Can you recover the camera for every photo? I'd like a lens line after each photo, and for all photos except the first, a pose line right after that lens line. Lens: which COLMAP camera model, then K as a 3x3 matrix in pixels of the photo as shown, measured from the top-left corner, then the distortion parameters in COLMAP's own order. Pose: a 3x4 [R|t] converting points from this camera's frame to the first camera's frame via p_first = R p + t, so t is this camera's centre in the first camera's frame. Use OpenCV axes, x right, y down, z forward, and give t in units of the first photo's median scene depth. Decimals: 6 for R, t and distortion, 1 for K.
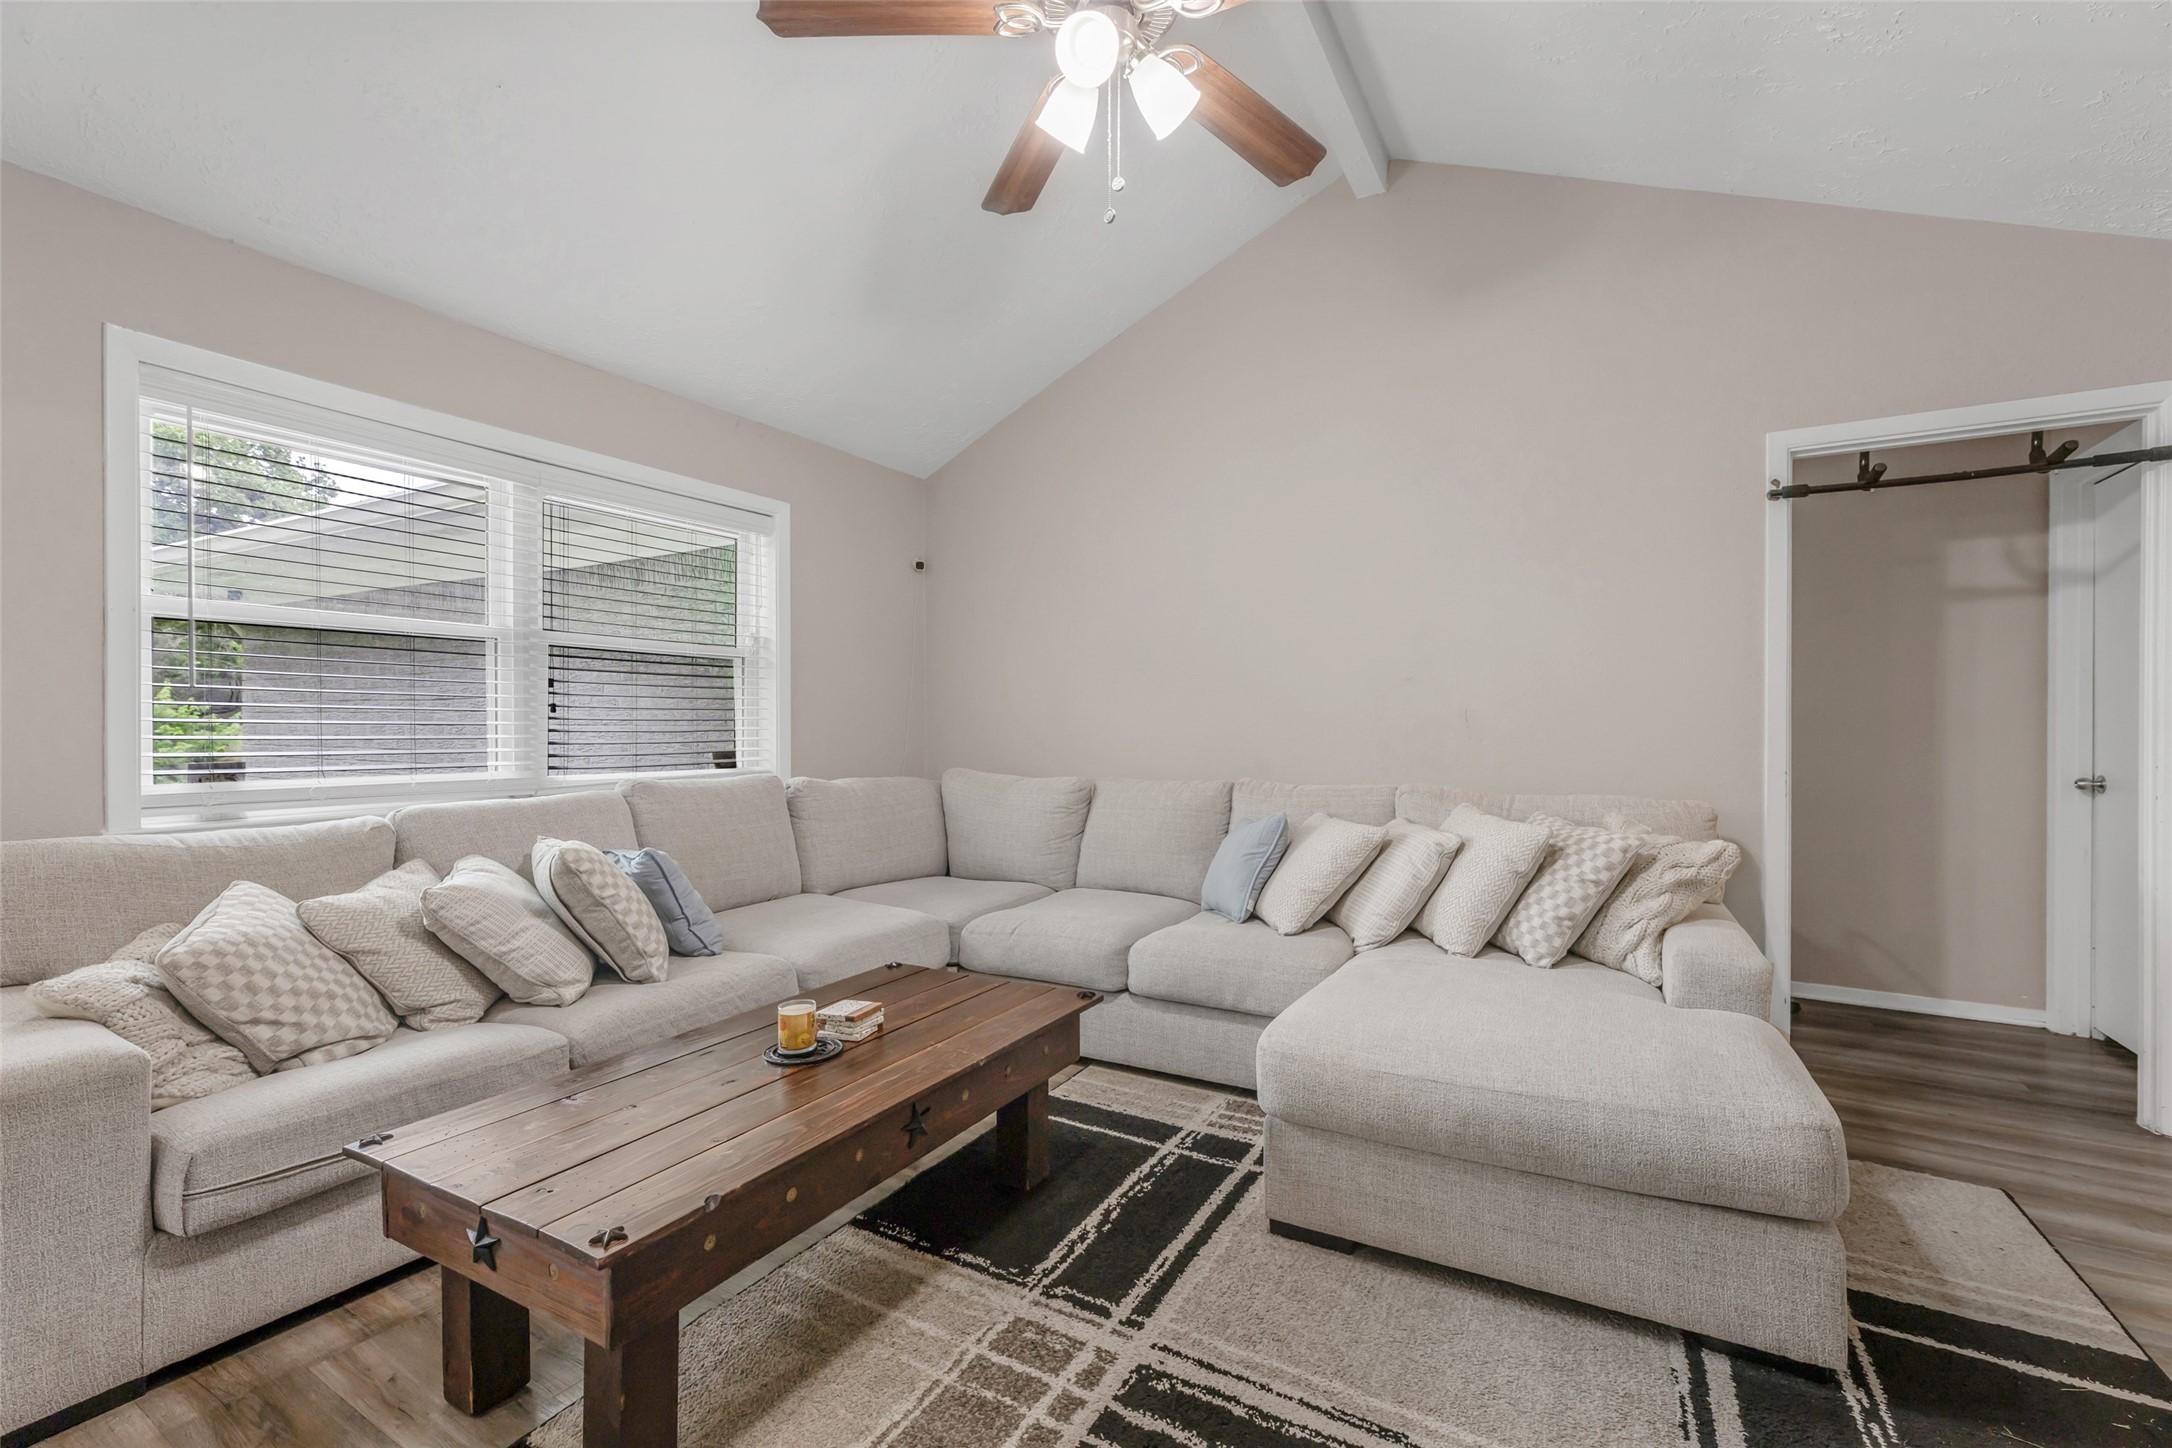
lens RADIAL K [[869.3, 0, 1107.1], [0, 869.3, 725.2], [0, 0, 1]] dist [-0.001010, -0.000183]
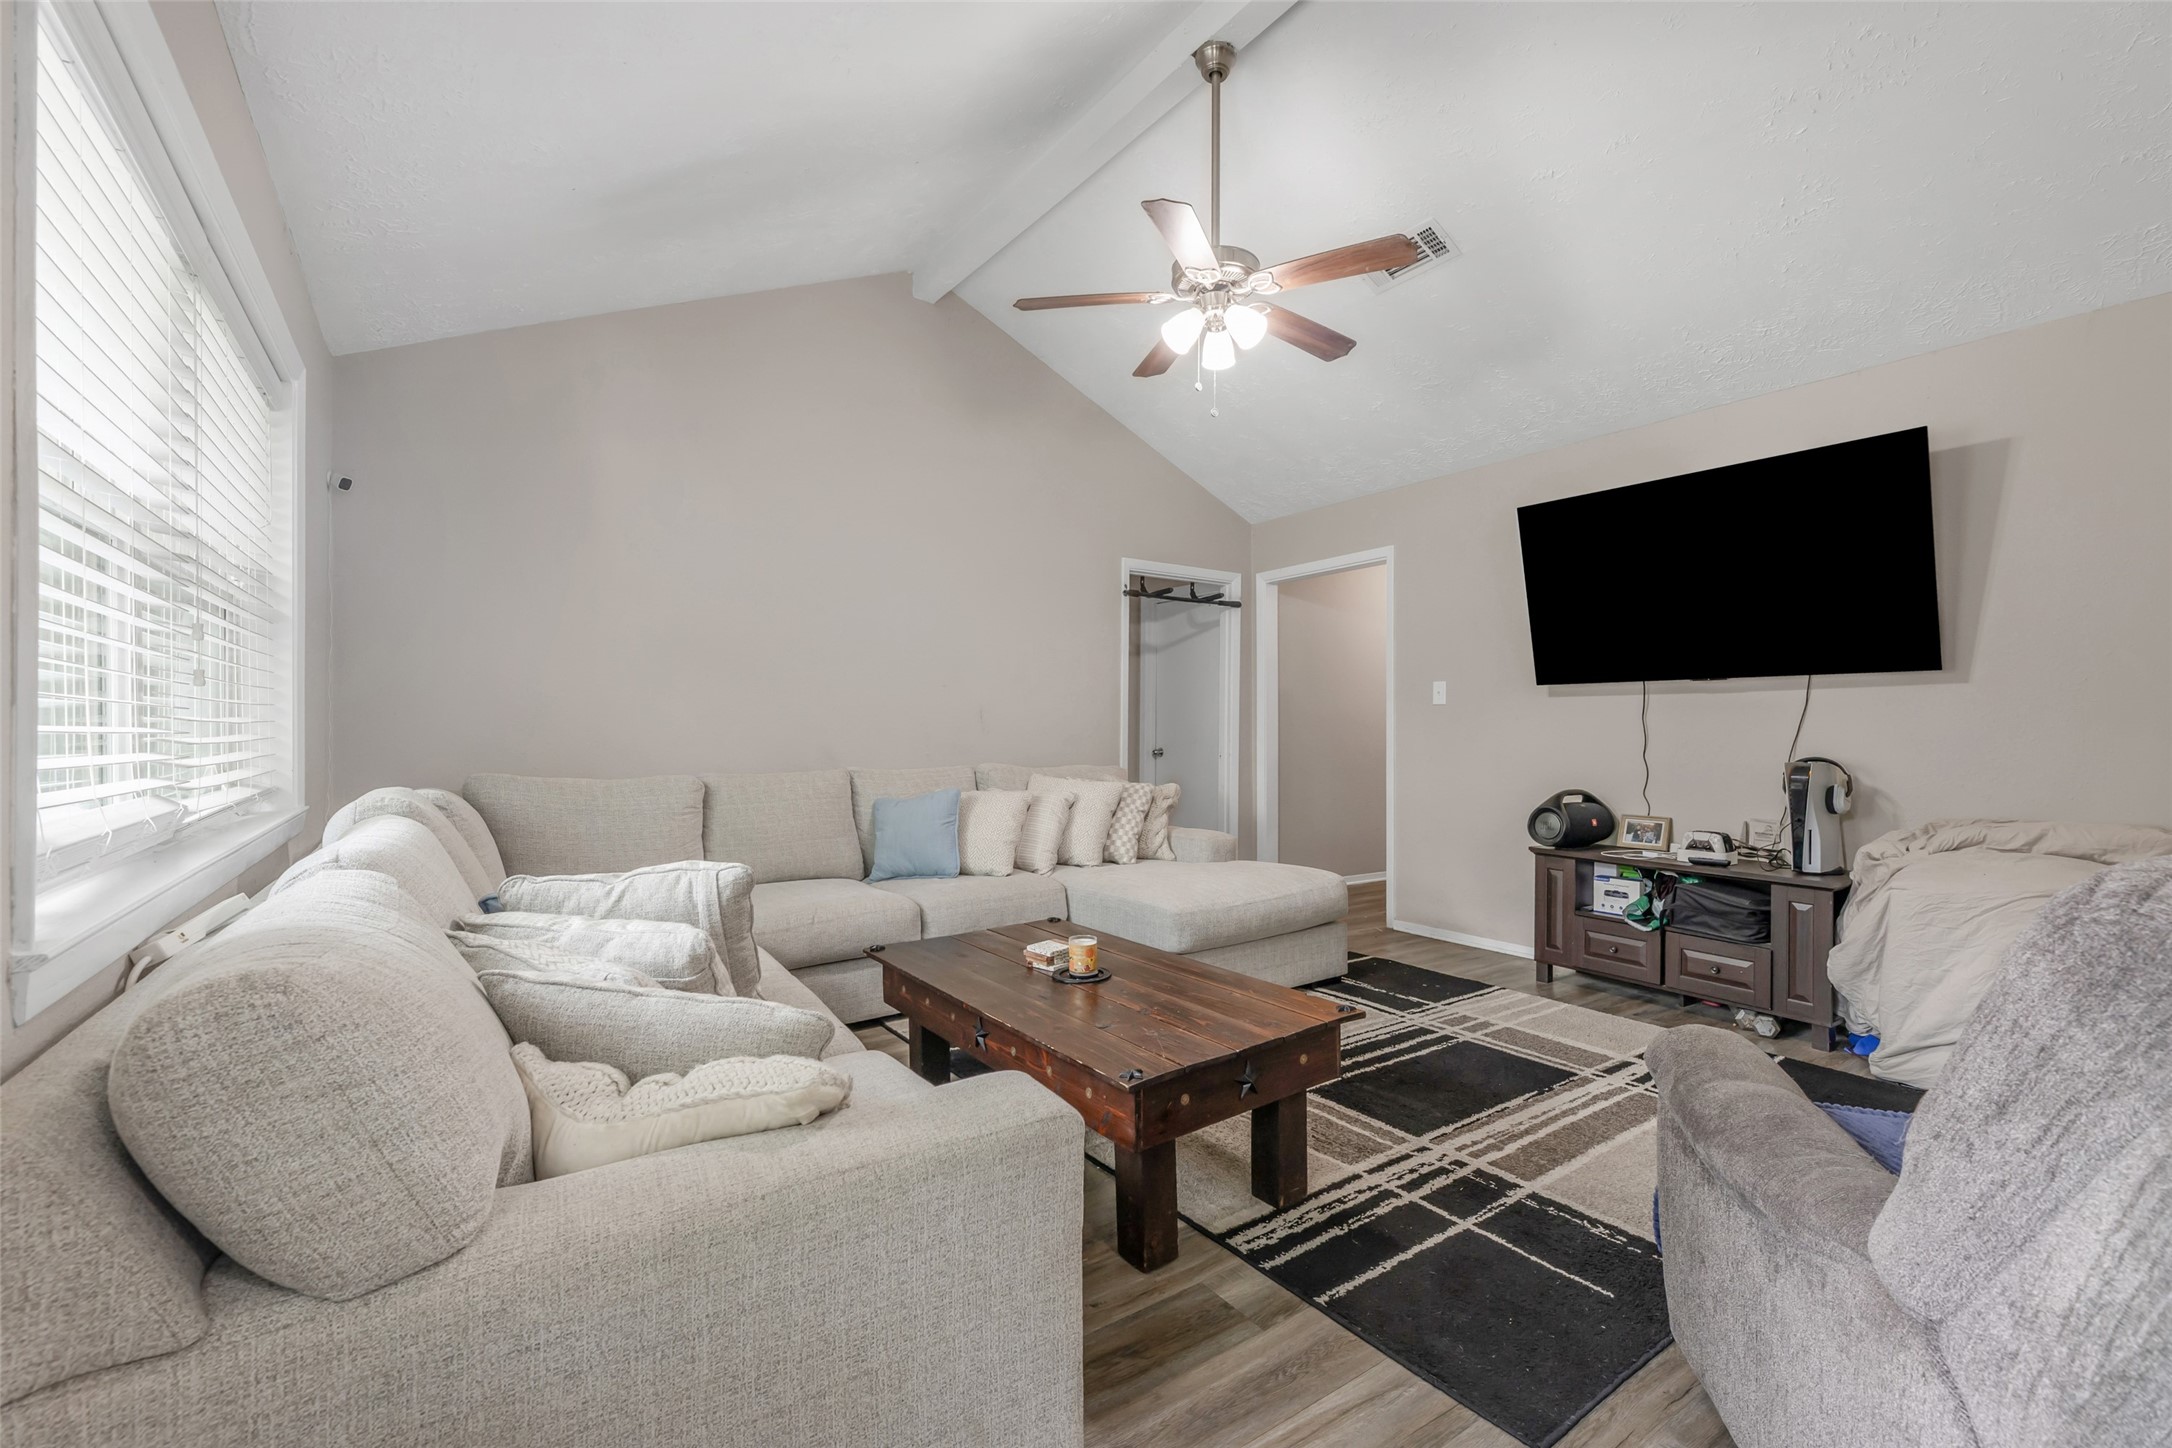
lens RADIAL K [[902.2, 0, 1083.6], [0, 902.2, 716.0], [0, 0, 1]] dist [0.000026, -0.000117]
pose [[0.420346, 0.007748, 0.907331, -1.048612], [0.000726, 0.999960, -0.008876, 0.005701], [-0.907364, 0.004389, 0.420323, 0.321758]]
